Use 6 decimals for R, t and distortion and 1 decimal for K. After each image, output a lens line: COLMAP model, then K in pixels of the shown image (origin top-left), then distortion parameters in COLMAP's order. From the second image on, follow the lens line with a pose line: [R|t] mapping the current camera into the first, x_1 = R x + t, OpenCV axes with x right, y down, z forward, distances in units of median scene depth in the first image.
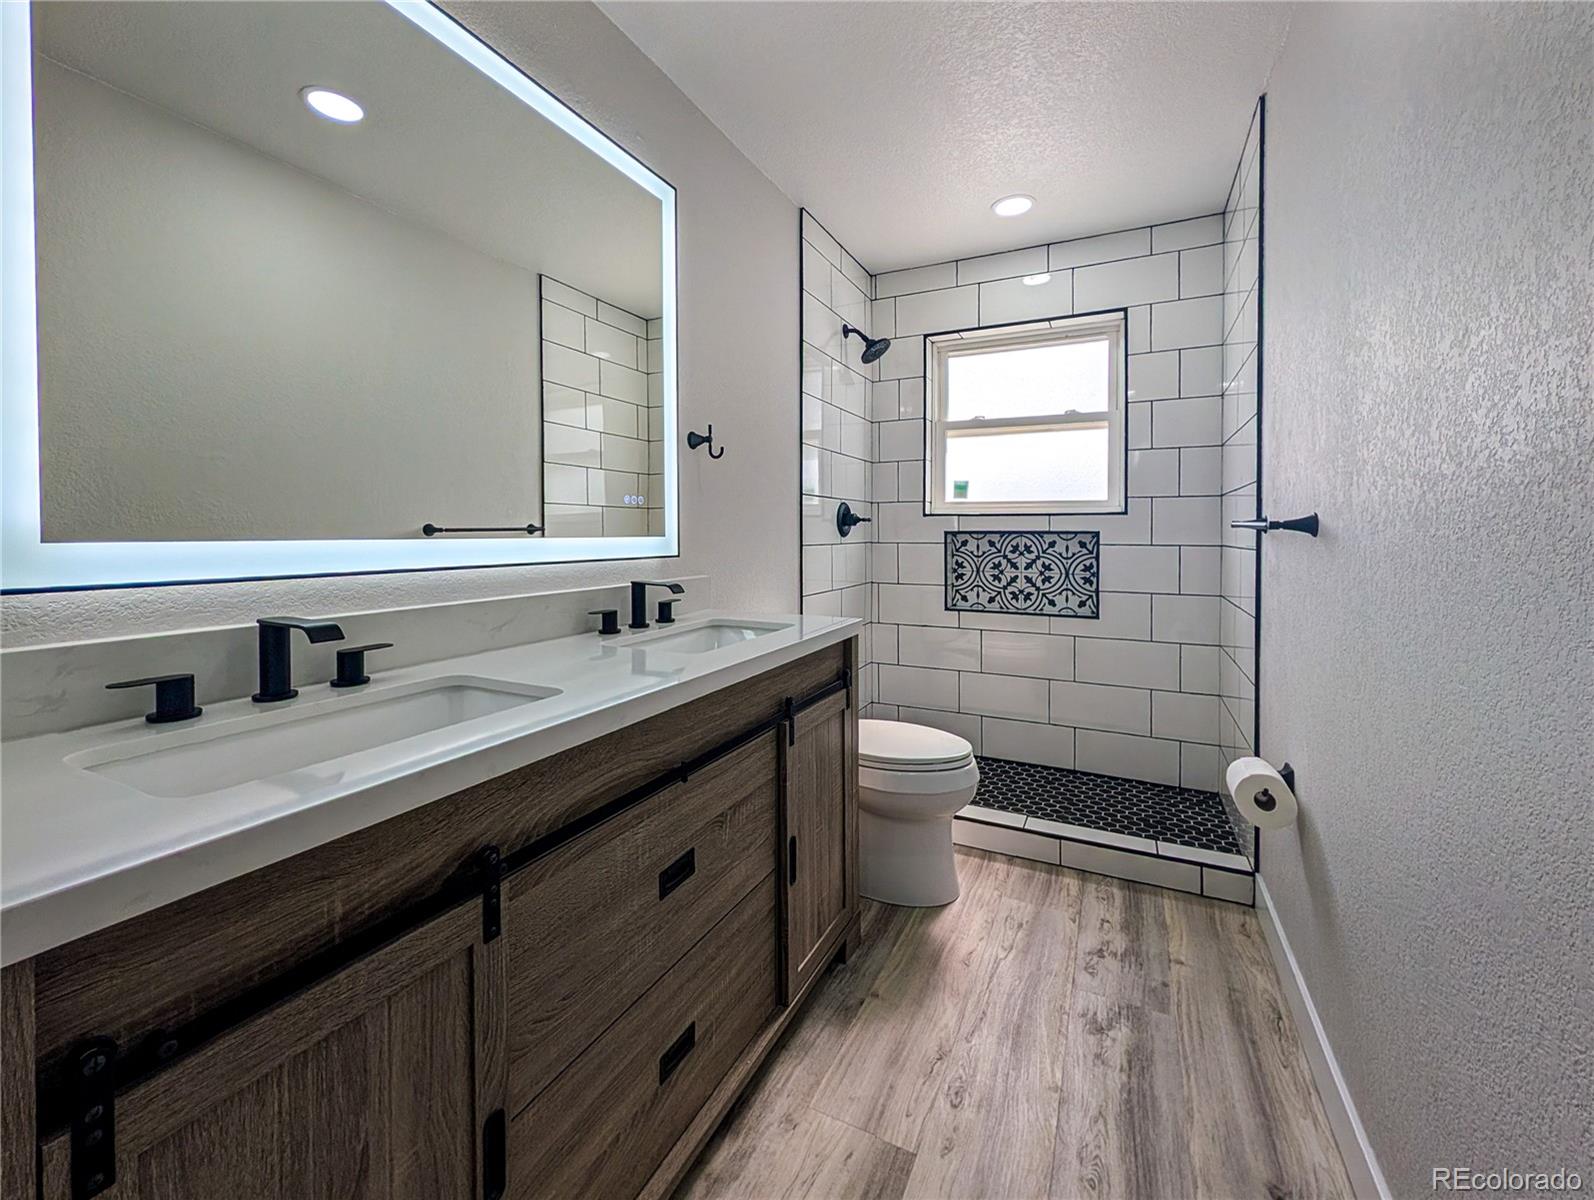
lens RADIAL K [[629.0, 0, 779.8], [0, 629.0, 545.0], [0, 0, 1]] dist [0.008242, -0.000544]
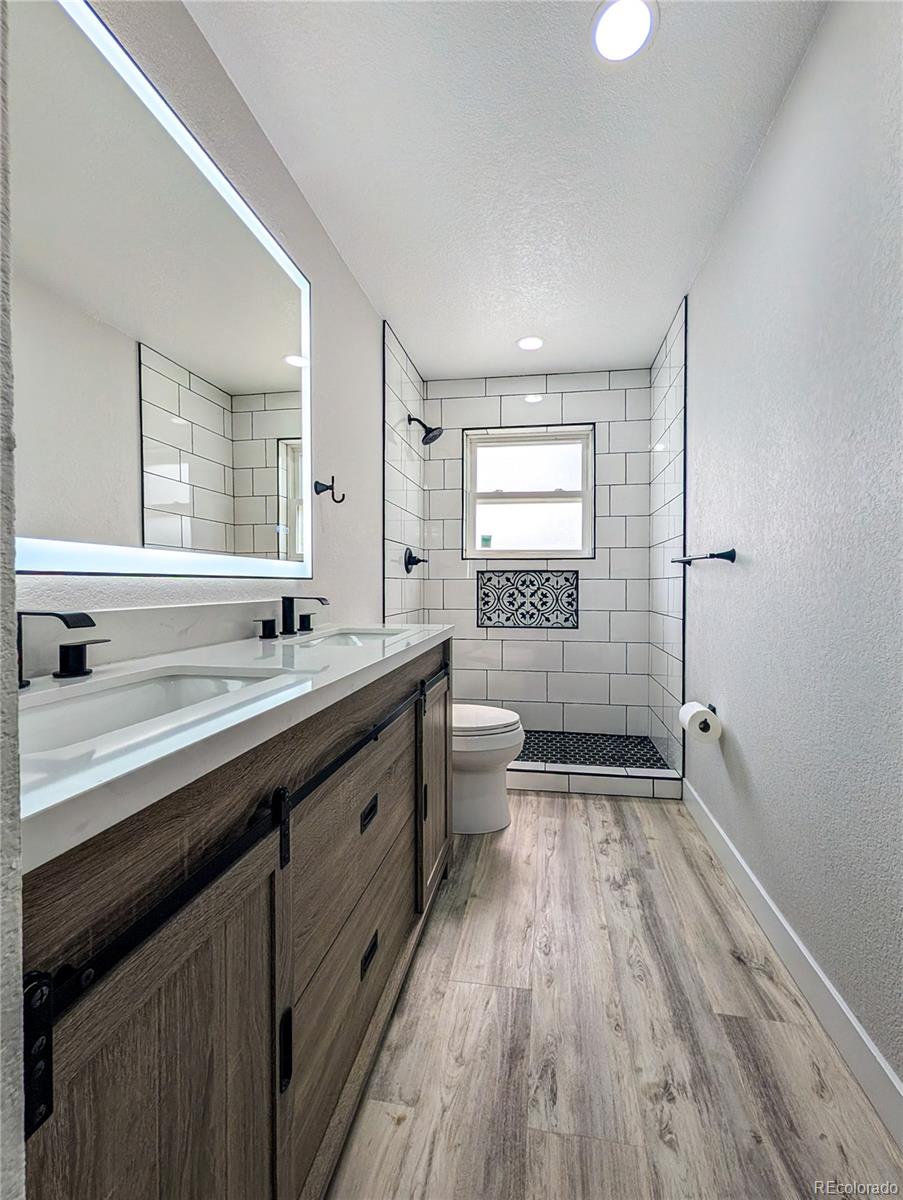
lens RADIAL K [[473.6, 0, 452.1], [0, 473.6, 592.7], [0, 0, 1]] dist [0.008242, -0.000544]
pose [[0.954703, -0.005351, 0.297514, -0.206006], [0.006017, 0.999981, -0.001323, 0.056524], [-0.297501, 0.003053, 0.954717, 0.026123]]
